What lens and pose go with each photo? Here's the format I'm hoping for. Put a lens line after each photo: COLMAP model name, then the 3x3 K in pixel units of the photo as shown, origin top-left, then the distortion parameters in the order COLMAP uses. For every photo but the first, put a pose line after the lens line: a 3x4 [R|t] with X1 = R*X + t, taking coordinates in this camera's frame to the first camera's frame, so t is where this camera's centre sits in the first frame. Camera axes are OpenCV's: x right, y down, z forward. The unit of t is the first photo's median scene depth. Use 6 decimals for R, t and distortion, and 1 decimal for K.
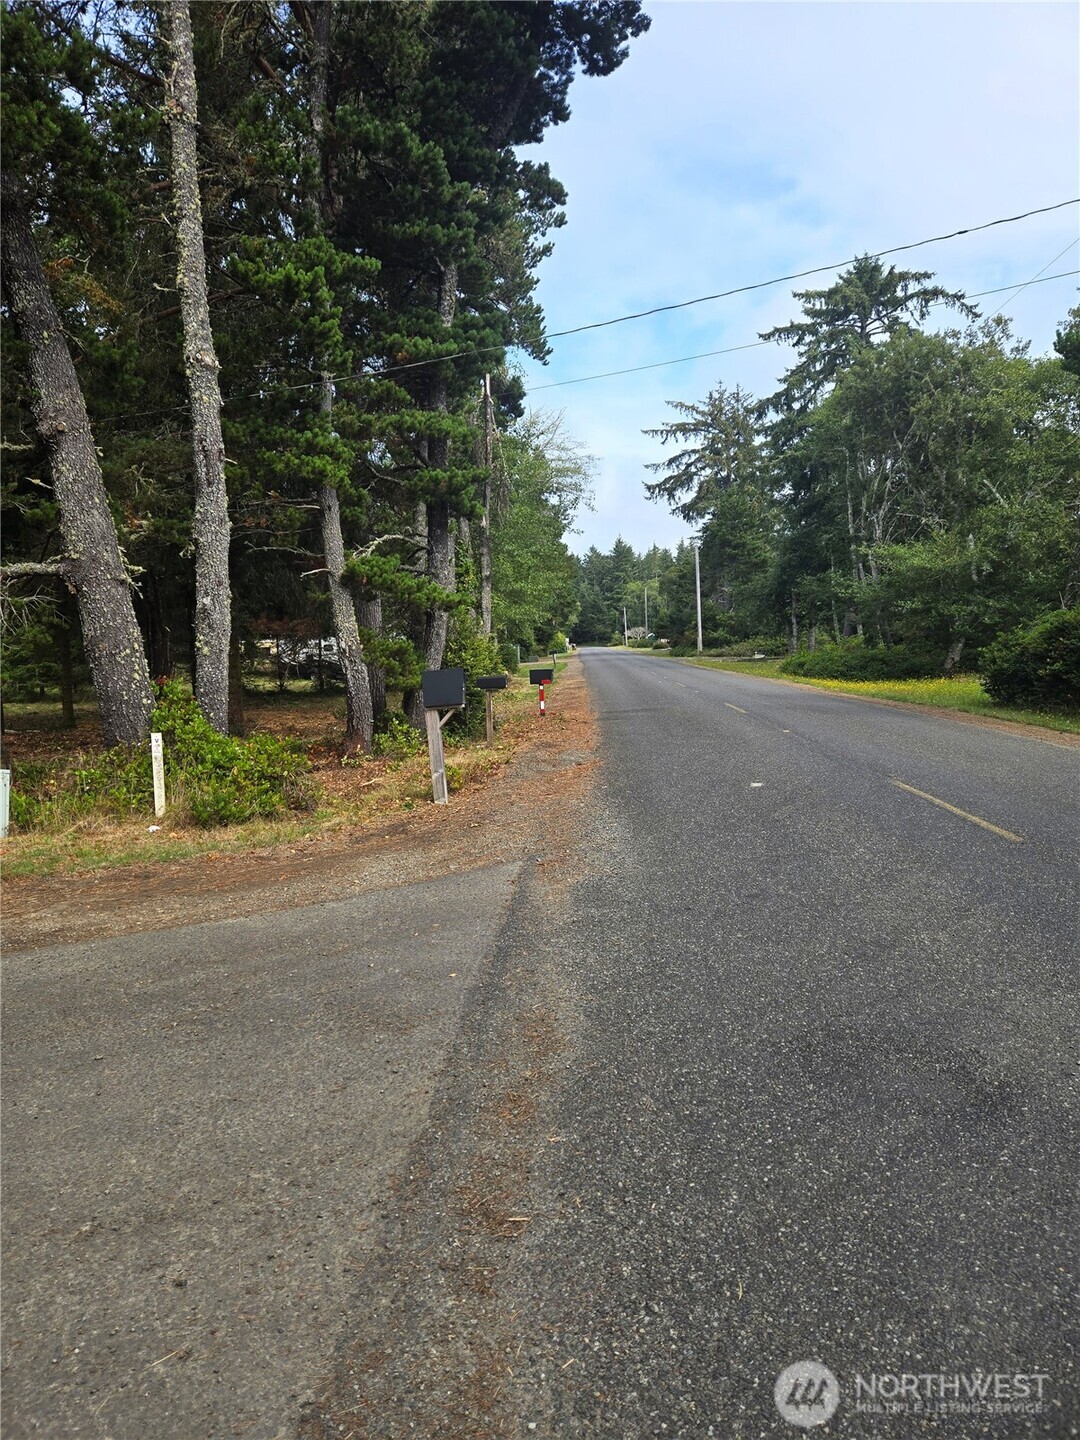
lens RADIAL K [[967.7, 0, 540.8], [0, 967.7, 721.9], [0, 0, 1]] dist [0.061940, -0.048364]
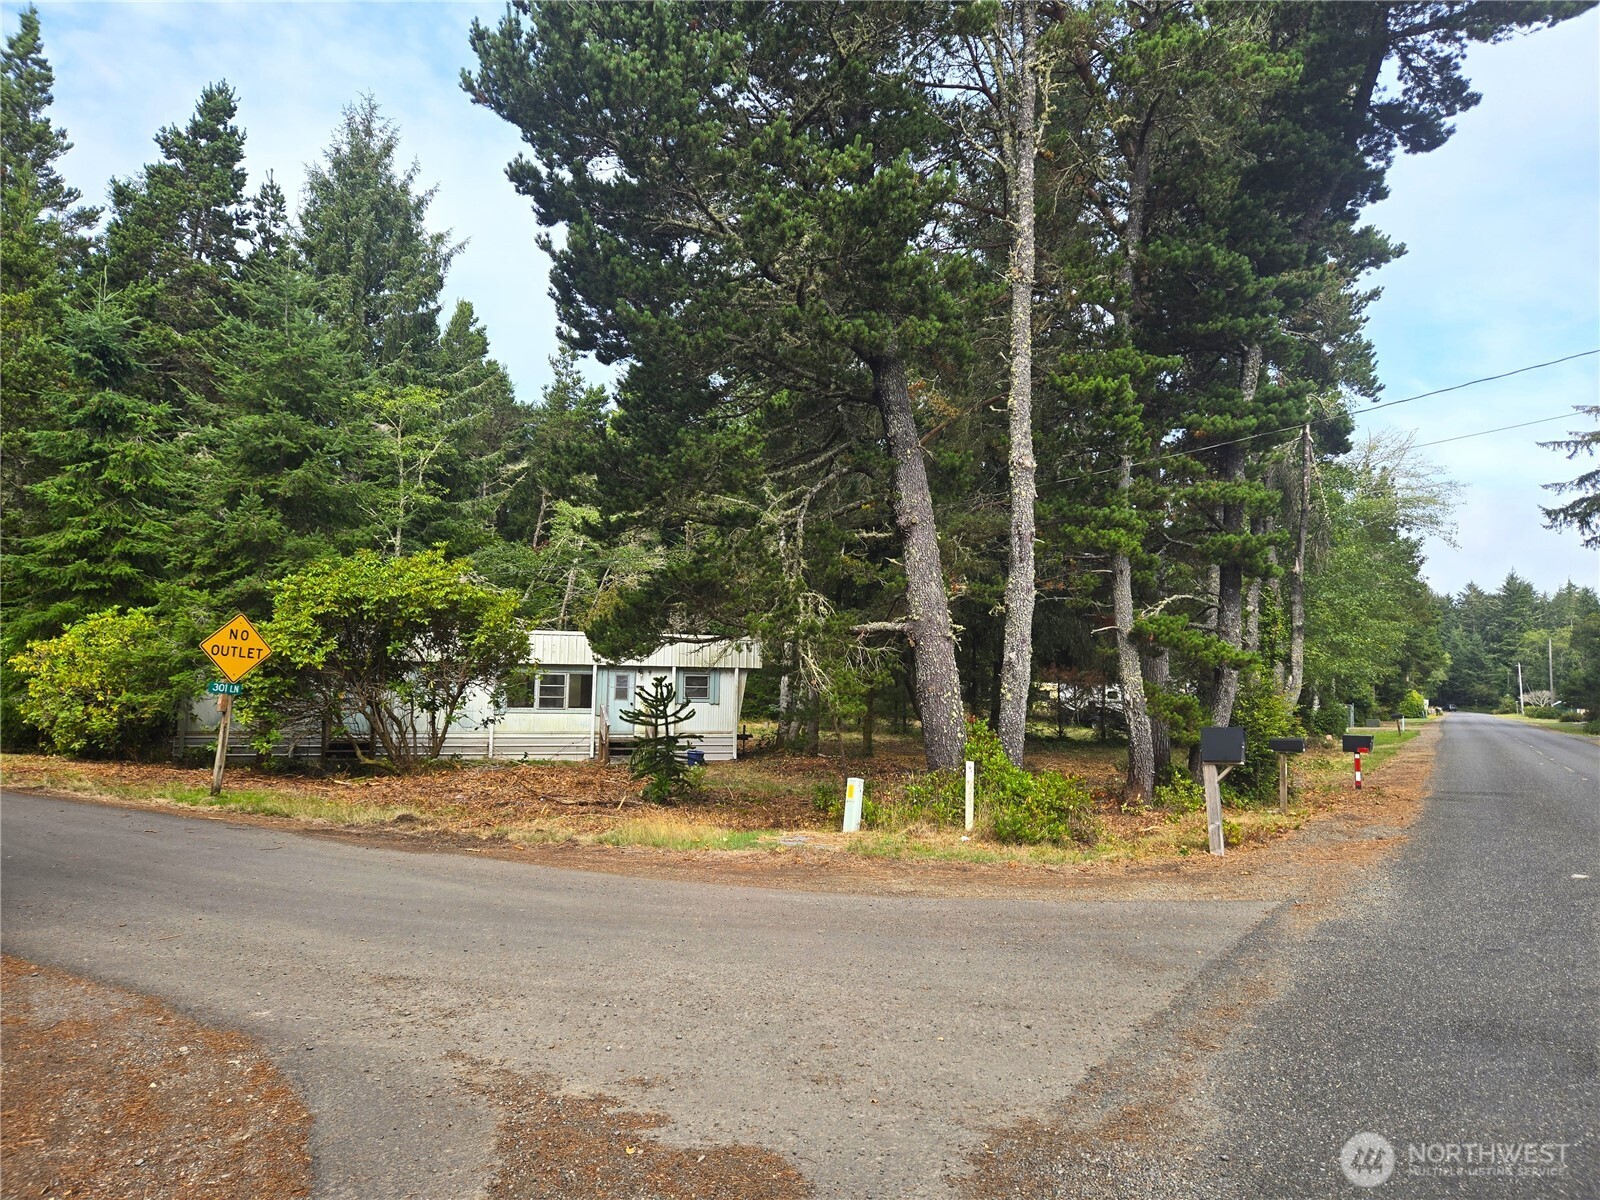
lens RADIAL K [[1075.2, 0, 789.2], [0, 1075.2, 603.2], [0, 0, 1]] dist [0.061940, -0.048364]
pose [[0.874148, 0.015679, -0.485406, 0.049312], [-0.091503, 0.986896, -0.132907, 0.011305], [0.476961, 0.160596, 0.864128, -0.236211]]
